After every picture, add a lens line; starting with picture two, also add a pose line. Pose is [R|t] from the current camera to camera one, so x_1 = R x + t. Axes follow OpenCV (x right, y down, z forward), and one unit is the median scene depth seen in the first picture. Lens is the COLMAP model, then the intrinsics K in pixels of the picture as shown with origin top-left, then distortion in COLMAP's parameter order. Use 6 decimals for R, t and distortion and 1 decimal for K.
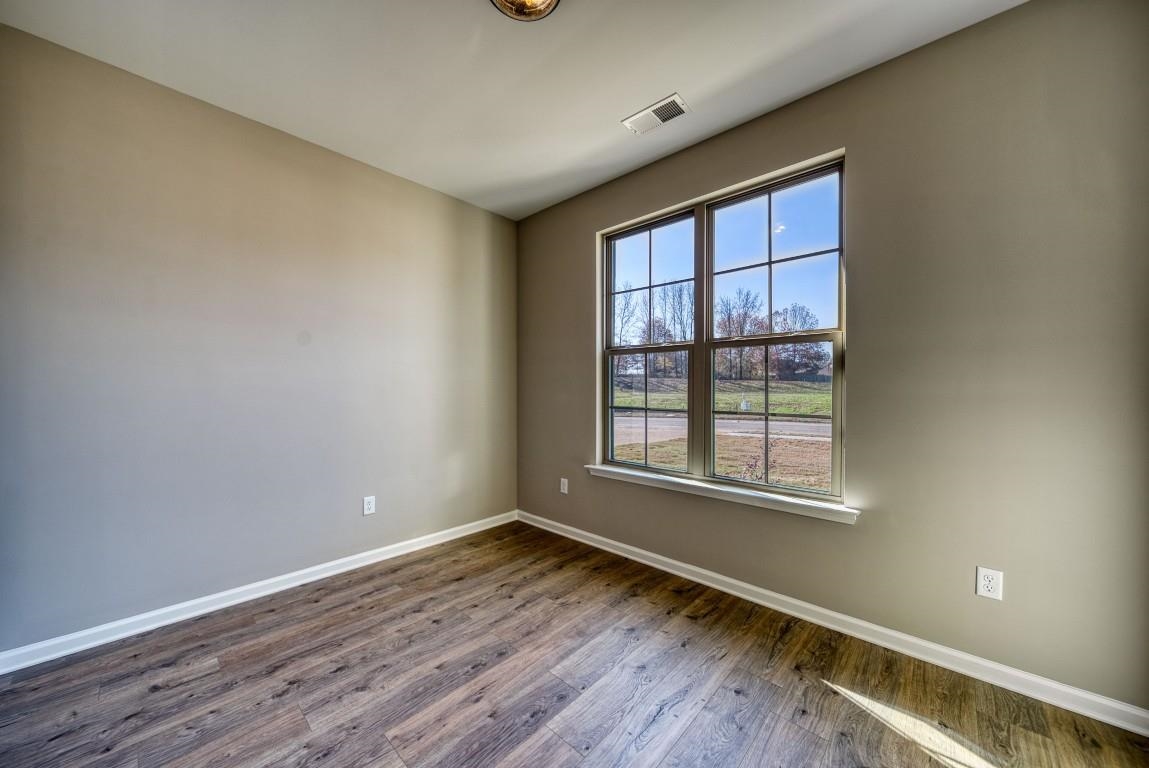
lens RADIAL K [[408.6, 0, 582.1], [0, 408.6, 390.2], [0, 0, 1]] dist [-0.002461, -0.000043]
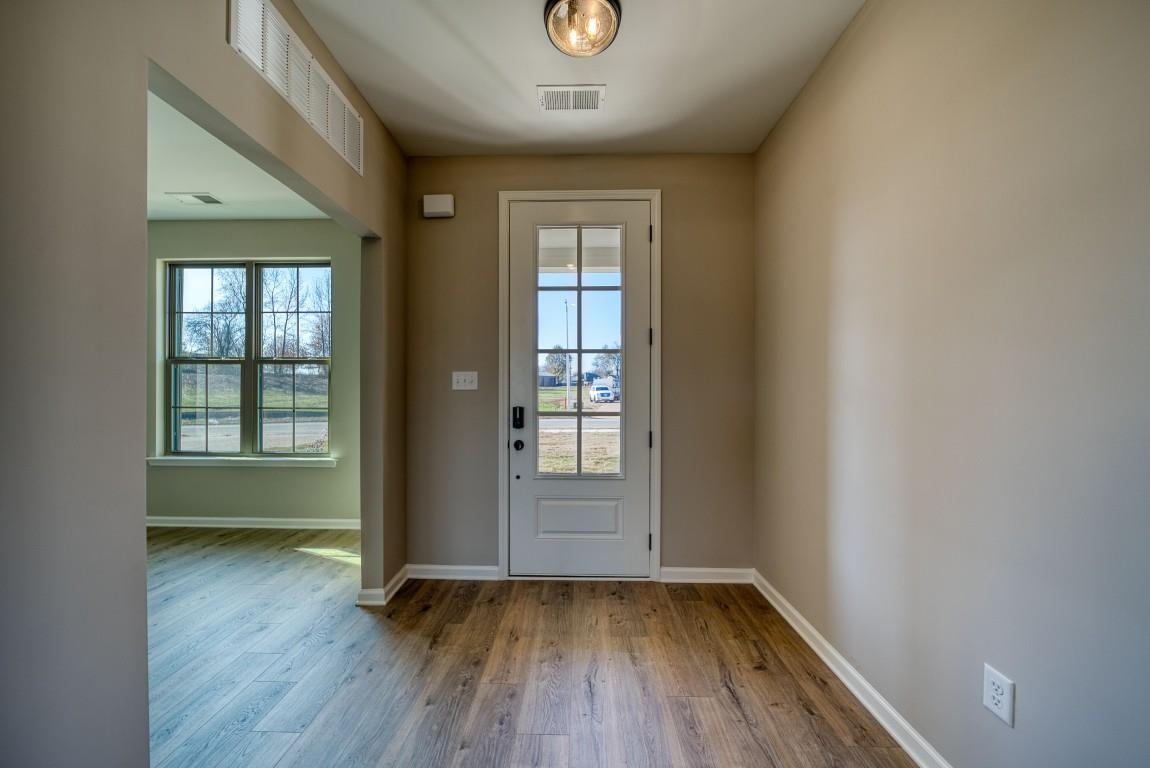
lens RADIAL K [[409.0, 0, 575.8], [0, 409.0, 391.4], [0, 0, 1]] dist [-0.002461, -0.000043]
pose [[0.763079, 0.002269, 0.646301, 0.227406], [0.000702, 0.999990, -0.004340, 0.001538], [-0.646305, 0.003765, 0.763070, -0.781547]]
